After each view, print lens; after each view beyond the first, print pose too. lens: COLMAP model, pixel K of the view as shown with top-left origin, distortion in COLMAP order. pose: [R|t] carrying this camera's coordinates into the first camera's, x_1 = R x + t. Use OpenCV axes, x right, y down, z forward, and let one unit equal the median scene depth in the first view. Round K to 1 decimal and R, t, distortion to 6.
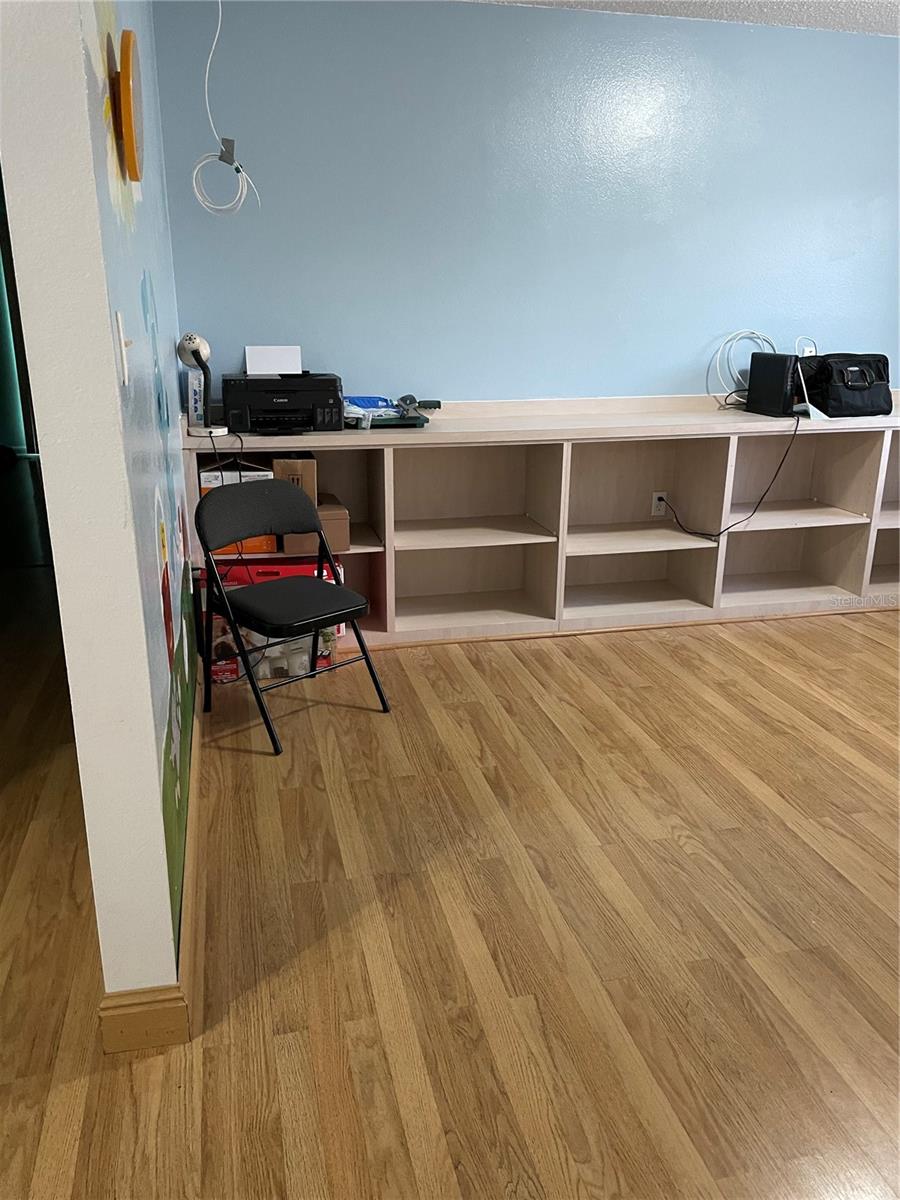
lens RADIAL K [[912.1, 0, 450.0], [0, 912.1, 600.0], [0, 0, 1]] dist [0.099240, -0.134300]
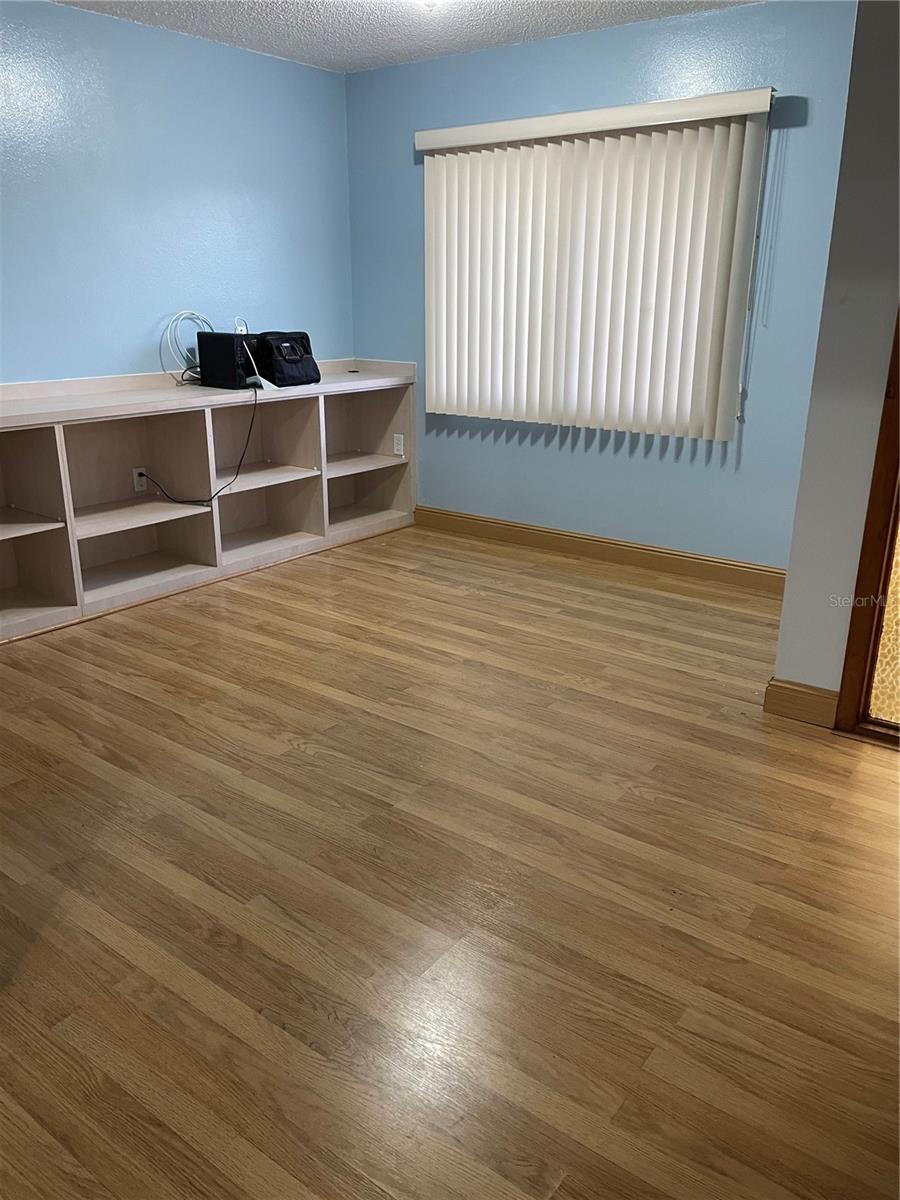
lens RADIAL K [[912.1, 0, 450.0], [0, 912.1, 600.0], [0, 0, 1]] dist [0.099240, -0.134300]
pose [[0.771024, -0.203066, 0.603562, -0.179105], [0.192290, 0.977794, 0.083333, 0.010026], [-0.607081, 0.051807, 0.792950, -0.036057]]
